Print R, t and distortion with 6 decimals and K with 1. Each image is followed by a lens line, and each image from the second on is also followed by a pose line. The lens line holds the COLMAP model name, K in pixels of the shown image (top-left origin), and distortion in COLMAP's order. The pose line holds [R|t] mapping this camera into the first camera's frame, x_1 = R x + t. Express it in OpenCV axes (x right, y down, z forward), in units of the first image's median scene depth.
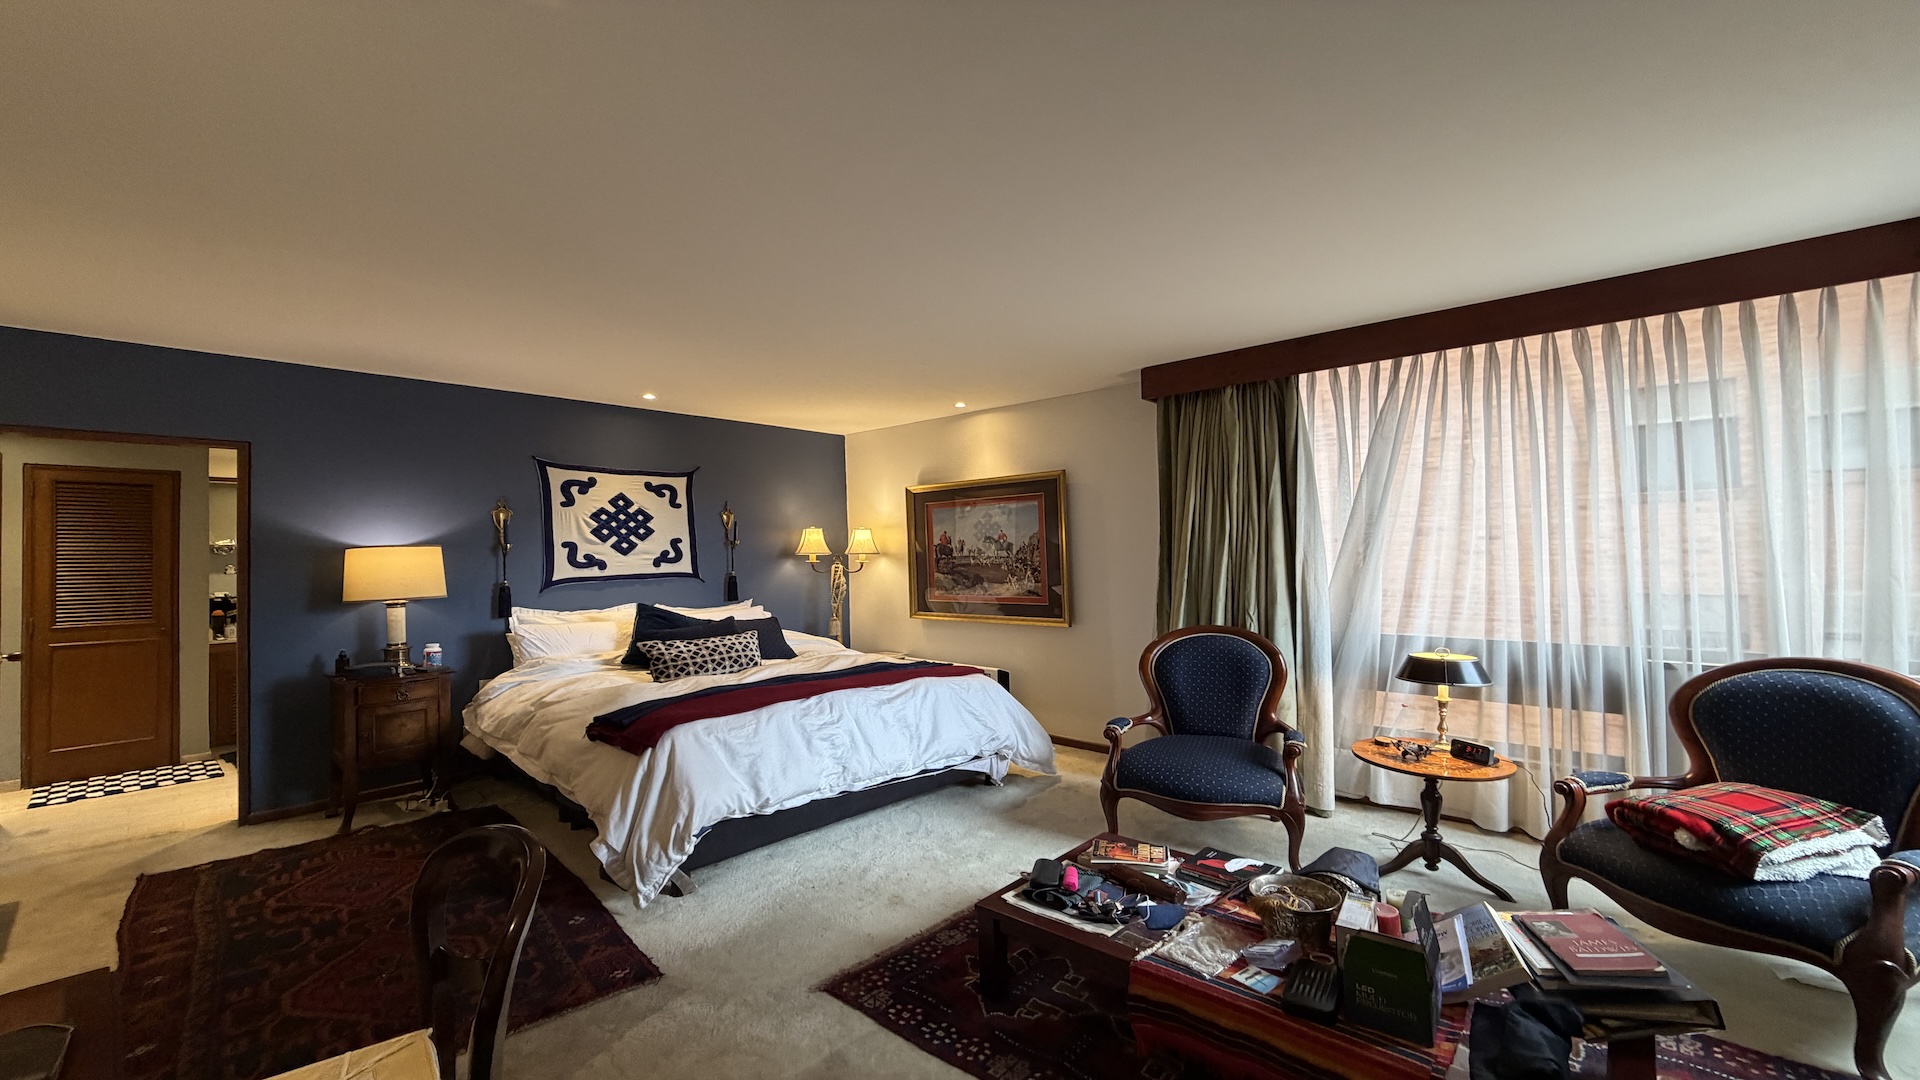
lens RADIAL K [[762.9, 0, 958.3], [0, 762.9, 534.4], [0, 0, 1]] dist [0.000690, -0.000173]
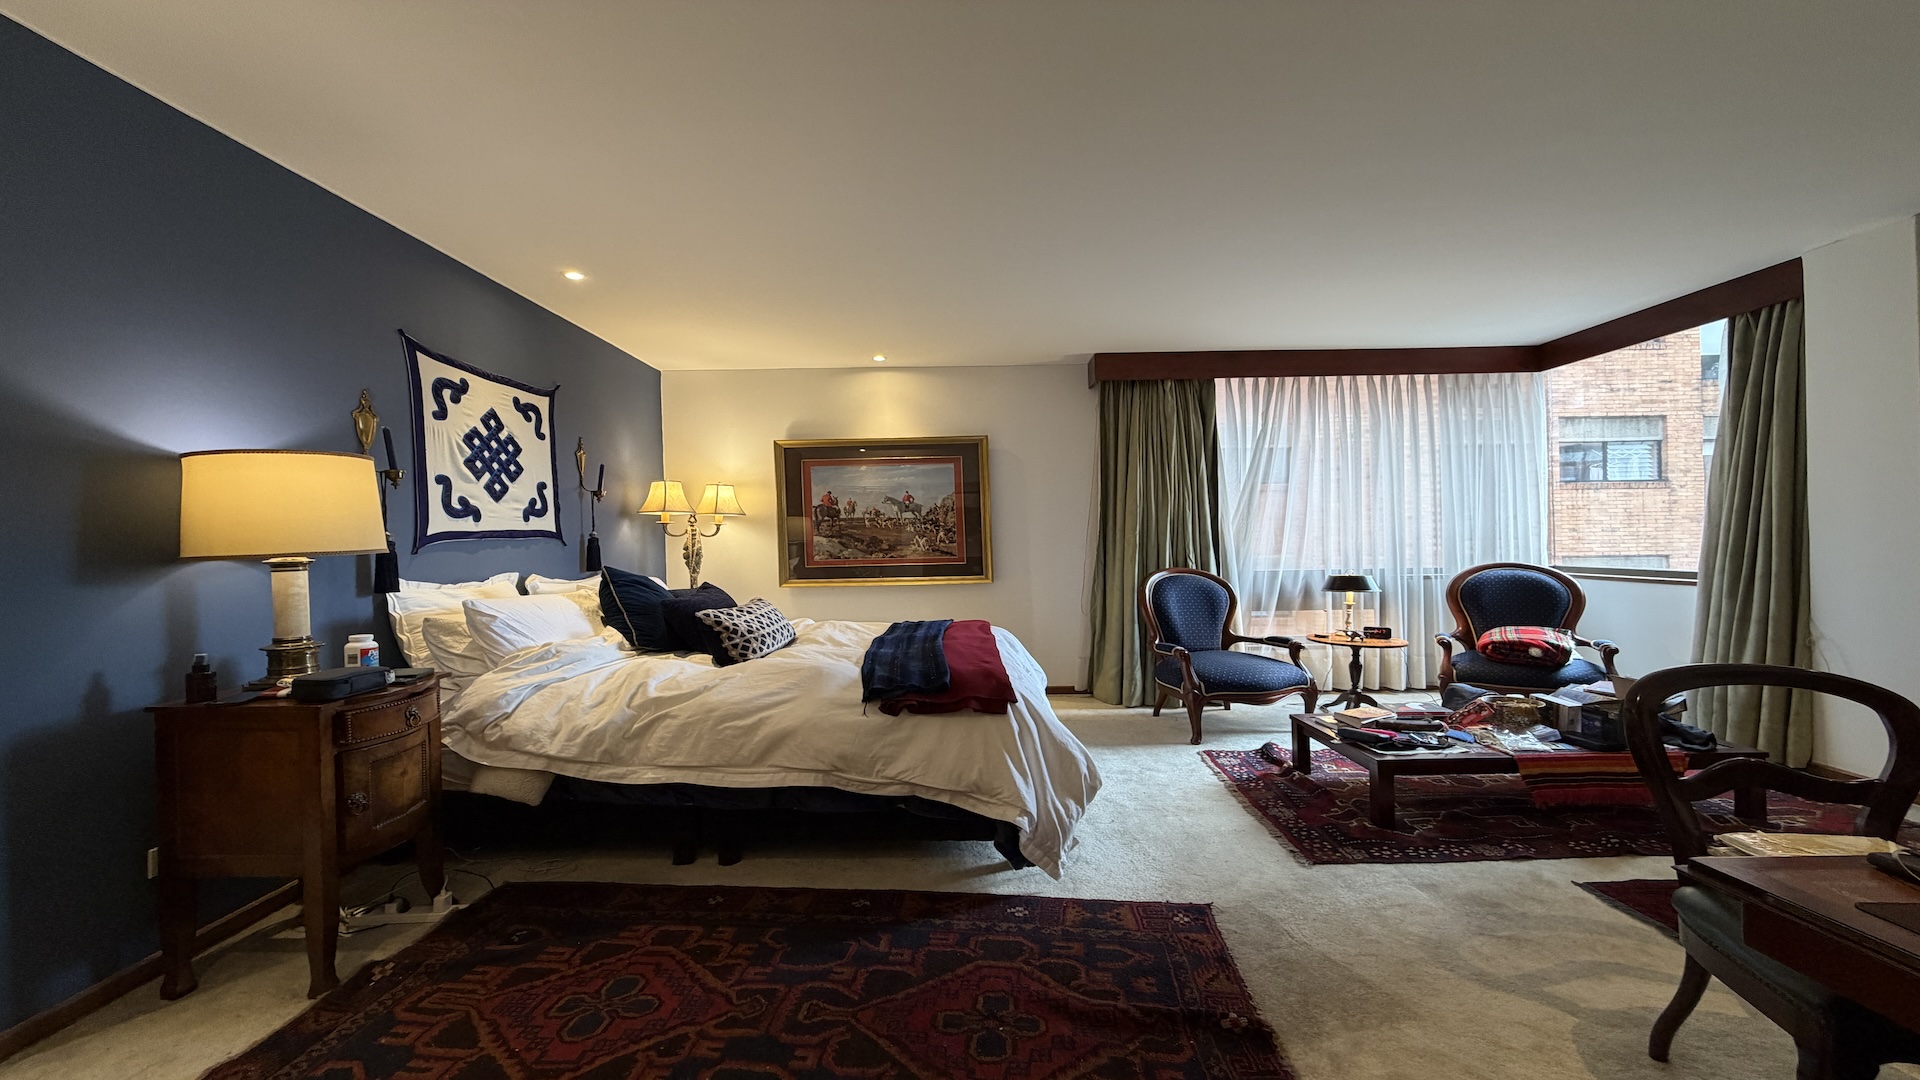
lens RADIAL K [[762.9, 0, 958.3], [0, 762.9, 534.4], [0, 0, 1]] dist [0.000690, -0.000173]
pose [[0.744138, 0.007789, 0.667980, -0.595627], [-0.013148, 0.999909, 0.002987, 0.049814], [-0.667896, -0.011005, 0.744173, 0.230485]]
